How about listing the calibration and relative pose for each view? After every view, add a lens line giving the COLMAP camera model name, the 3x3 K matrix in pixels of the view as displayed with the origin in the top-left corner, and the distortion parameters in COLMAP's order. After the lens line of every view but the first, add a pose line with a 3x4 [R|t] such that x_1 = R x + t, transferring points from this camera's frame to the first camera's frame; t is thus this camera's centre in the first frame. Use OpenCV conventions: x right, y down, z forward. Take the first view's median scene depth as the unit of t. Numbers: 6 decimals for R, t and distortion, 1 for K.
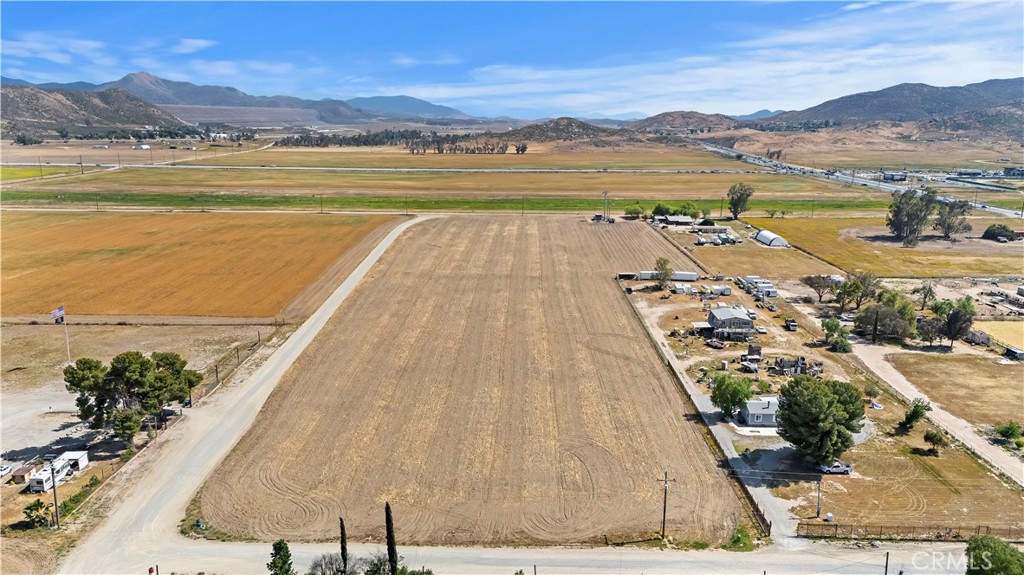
lens RADIAL K [[752.3, 0, 513.7], [0, 752.3, 289.3], [0, 0, 1]] dist [0.081741, -0.086382]
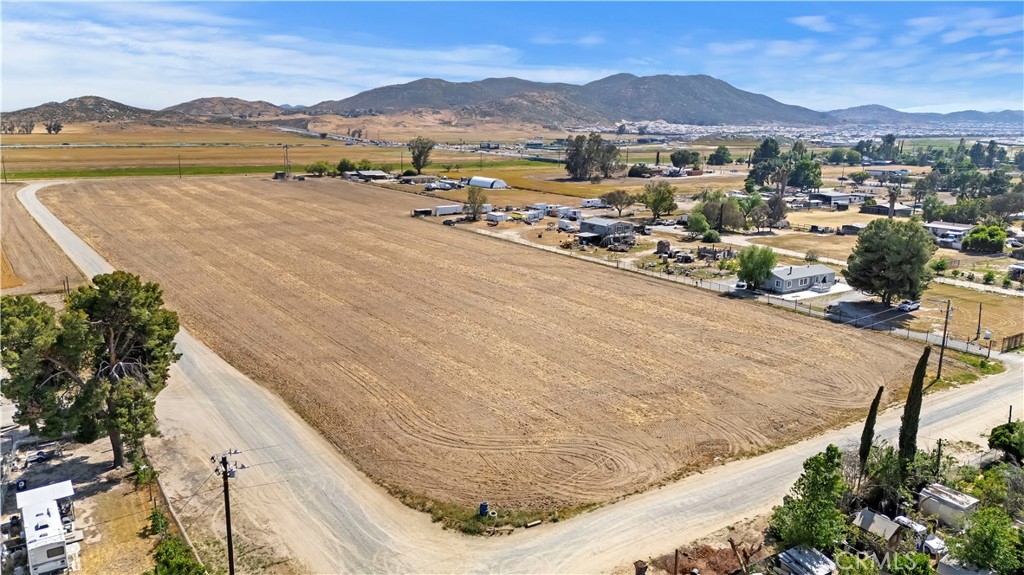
lens RADIAL K [[752.3, 0, 513.7], [0, 752.3, 289.3], [0, 0, 1]] dist [0.081741, -0.086382]
pose [[0.822014, -0.121971, 0.556253, -0.063673], [0.119907, 0.991966, 0.040316, 0.011735], [-0.556701, 0.033558, 0.830035, 0.048677]]
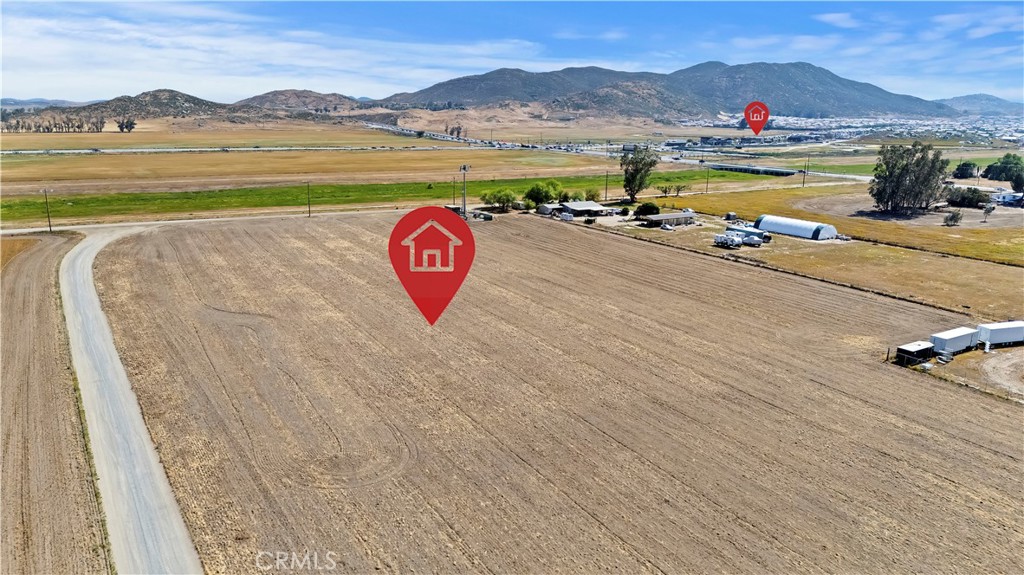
lens RADIAL K [[752.3, 0, 513.7], [0, 752.3, 289.3], [0, 0, 1]] dist [0.081741, -0.086382]
pose [[0.860890, -0.115665, 0.495470, -0.052454], [0.108358, 0.993157, 0.043573, -0.021601], [-0.497119, 0.016176, 0.867531, 0.181516]]
